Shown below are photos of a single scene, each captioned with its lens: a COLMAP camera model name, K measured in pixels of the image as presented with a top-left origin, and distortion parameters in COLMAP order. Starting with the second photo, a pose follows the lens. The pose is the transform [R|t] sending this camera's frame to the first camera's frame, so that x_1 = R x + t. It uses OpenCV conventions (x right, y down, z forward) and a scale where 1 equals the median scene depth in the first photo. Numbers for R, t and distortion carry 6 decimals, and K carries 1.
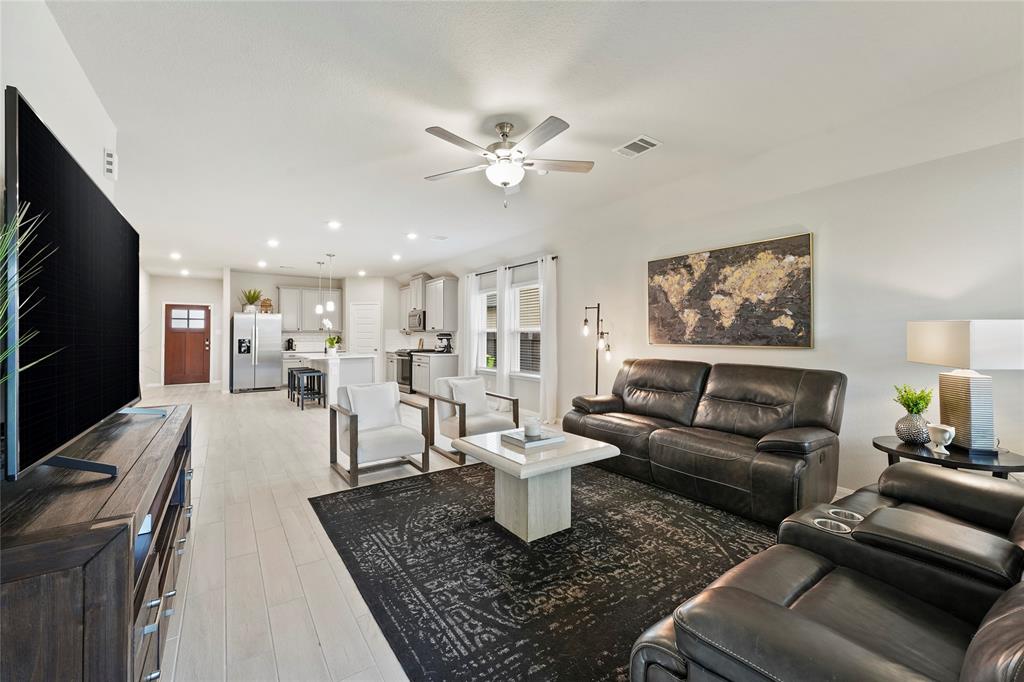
lens RADIAL K [[408.3, 0, 509.5], [0, 408.3, 336.8], [0, 0, 1]] dist [0.002567, 0.000001]
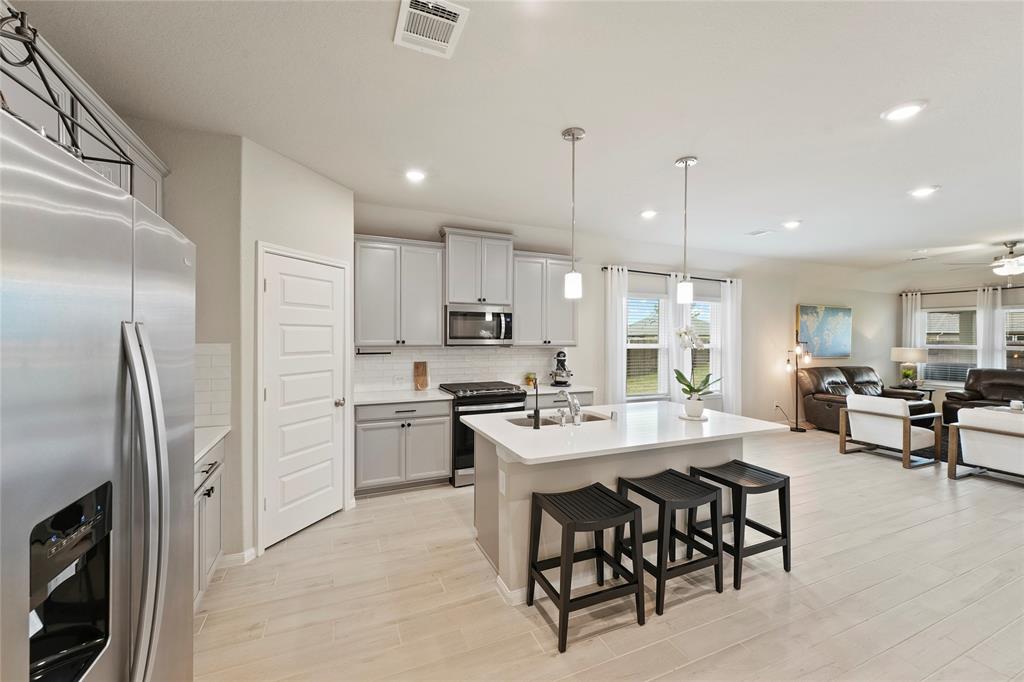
lens RADIAL K [[408.3, 0, 509.5], [0, 408.3, 336.8], [0, 0, 1]] dist [0.002567, 0.000001]
pose [[0.191741, 0.000492, 0.981445, -1.683014], [-0.007687, 0.999970, 0.001000, -0.067123], [-0.981415, -0.007736, 0.191739, 2.156615]]
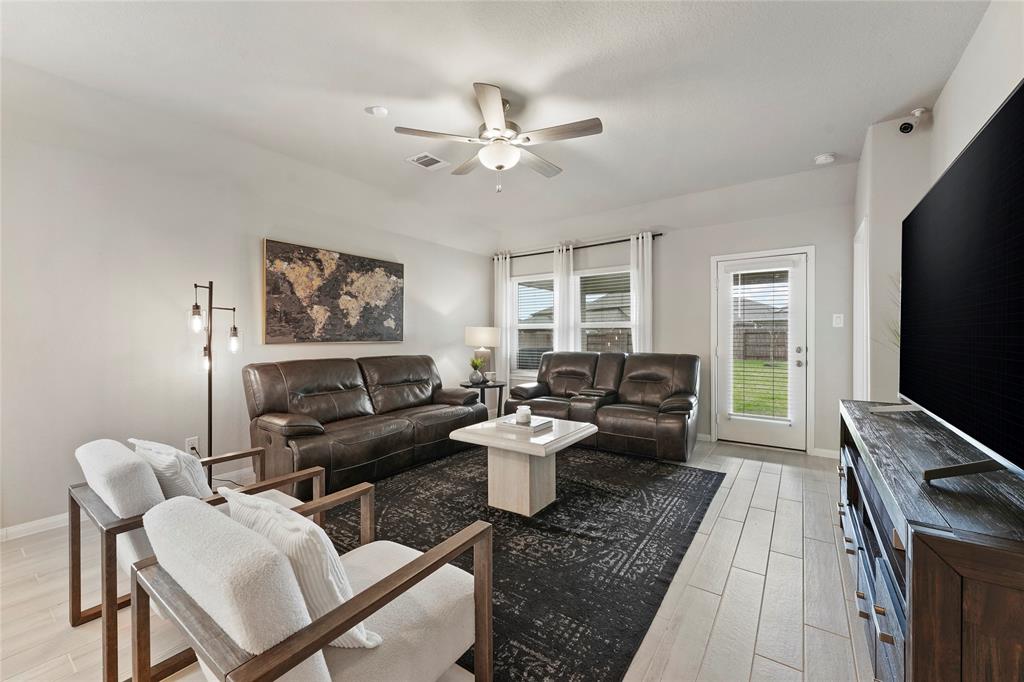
lens RADIAL K [[408.3, 0, 509.5], [0, 408.3, 336.8], [0, 0, 1]] dist [0.002567, 0.000001]
pose [[-0.334756, -0.003900, 0.942297, -0.689459], [0.002307, 0.999985, 0.004958, 0.002936], [-0.942302, 0.003833, -0.334742, 0.993069]]
